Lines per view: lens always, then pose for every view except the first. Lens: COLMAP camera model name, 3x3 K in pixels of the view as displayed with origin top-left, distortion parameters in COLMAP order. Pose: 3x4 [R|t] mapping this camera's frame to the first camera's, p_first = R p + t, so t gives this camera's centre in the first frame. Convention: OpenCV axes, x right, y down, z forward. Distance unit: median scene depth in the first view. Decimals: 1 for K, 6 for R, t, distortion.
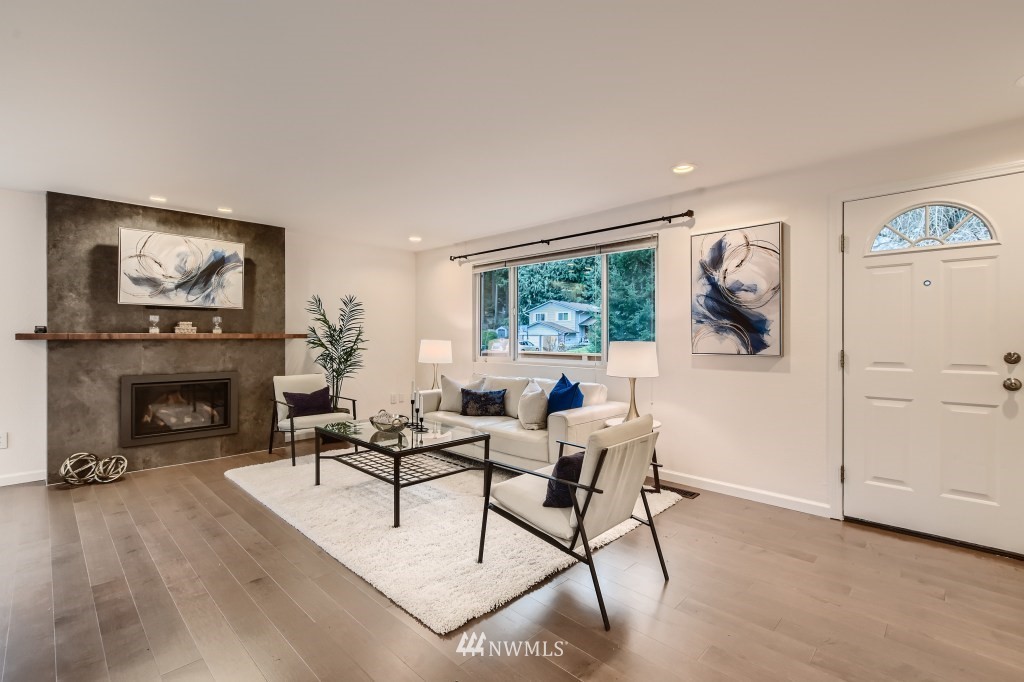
lens RADIAL K [[464.6, 0, 514.0], [0, 464.6, 334.0], [0, 0, 1]] dist [0.000064, -0.000662]
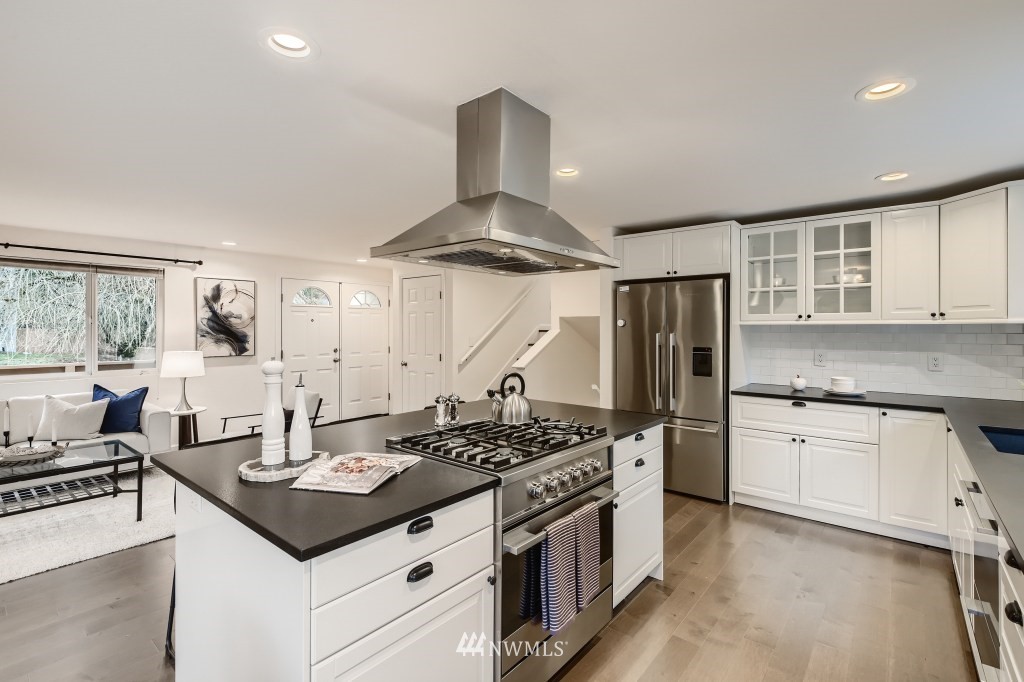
lens RADIAL K [[464.6, 0, 514.0], [0, 464.6, 334.0], [0, 0, 1]] dist [0.000064, -0.000662]
pose [[-0.080873, -0.015102, 0.996610, -1.228431], [-0.007561, 0.999866, 0.014538, -0.064984], [-0.996696, -0.006360, -0.080977, 0.129207]]
